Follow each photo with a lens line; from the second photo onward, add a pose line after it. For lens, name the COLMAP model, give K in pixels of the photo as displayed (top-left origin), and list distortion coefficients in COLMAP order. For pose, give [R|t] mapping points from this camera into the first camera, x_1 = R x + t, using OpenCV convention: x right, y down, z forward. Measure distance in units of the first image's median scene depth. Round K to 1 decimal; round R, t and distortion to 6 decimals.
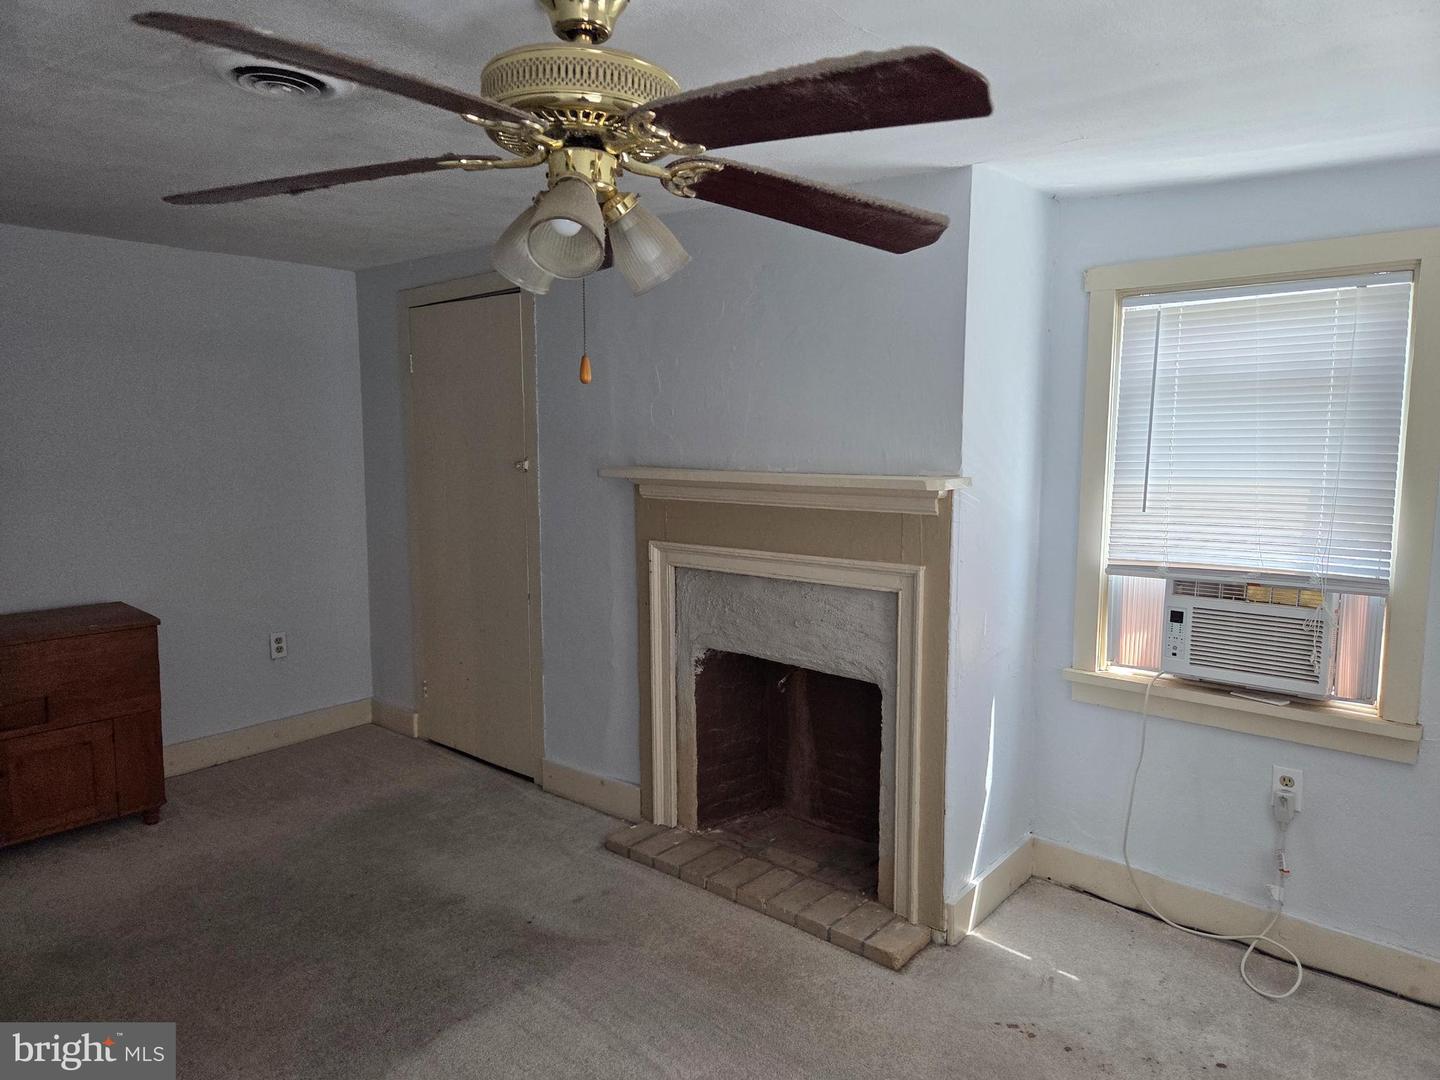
lens RADIAL K [[964.2, 0, 714.6], [0, 964.2, 541.9], [0, 0, 1]] dist [0.069605, -0.055309]
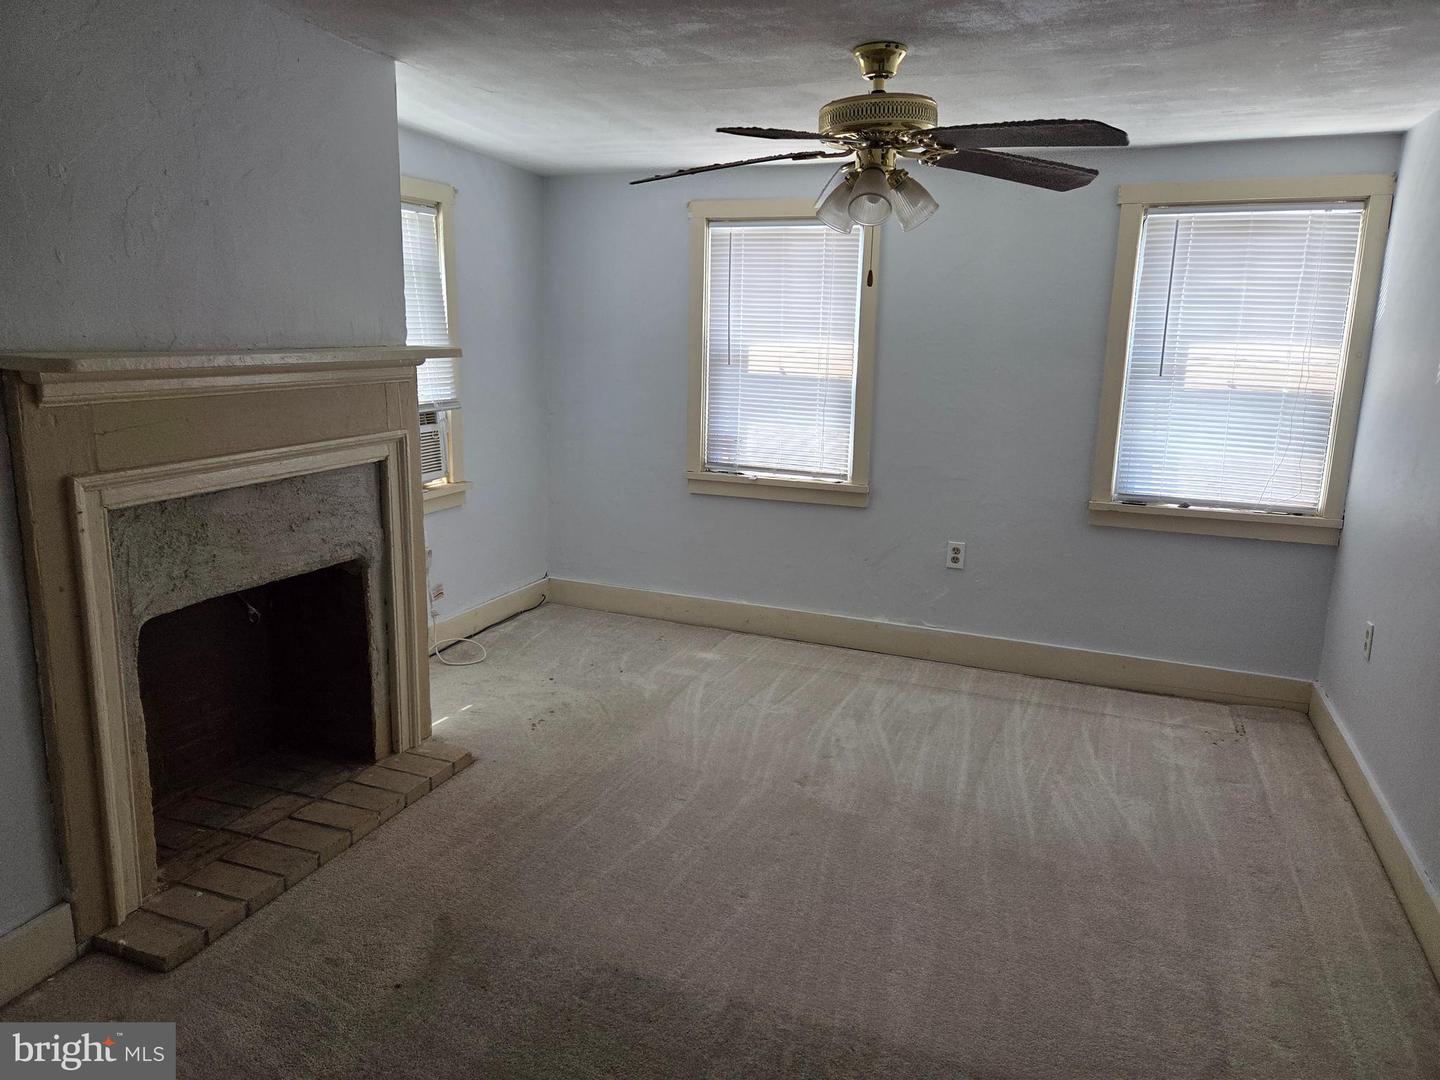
lens RADIAL K [[964.2, 0, 717.5], [0, 964.2, 523.7], [0, 0, 1]] dist [0.069605, -0.055309]
pose [[-0.334709, -0.202744, 0.920253, -0.822318], [0.081264, 0.966732, 0.242541, -0.096146], [-0.938811, 0.155964, -0.307098, 0.891612]]
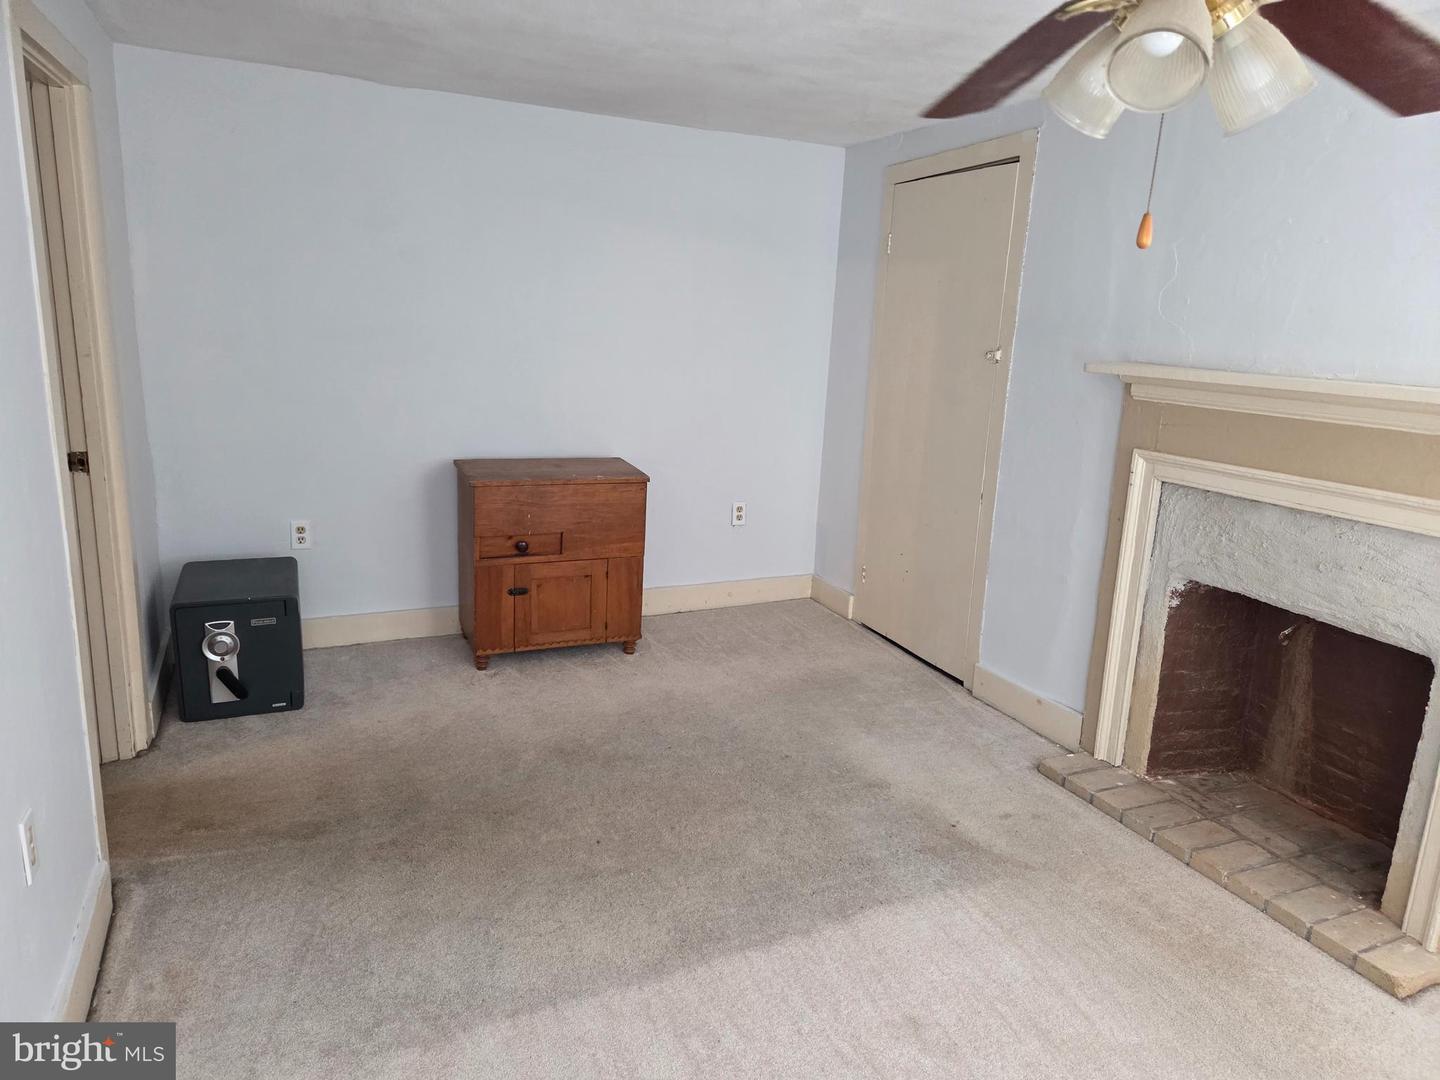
lens RADIAL K [[964.2, 0, 732.1], [0, 964.2, 540.5], [0, 0, 1]] dist [0.069605, -0.055309]
pose [[0.908887, 0.136296, -0.394143, -0.043266], [-0.094180, 0.987753, 0.124392, 0.005635], [0.406270, -0.075938, 0.910592, 0.038443]]
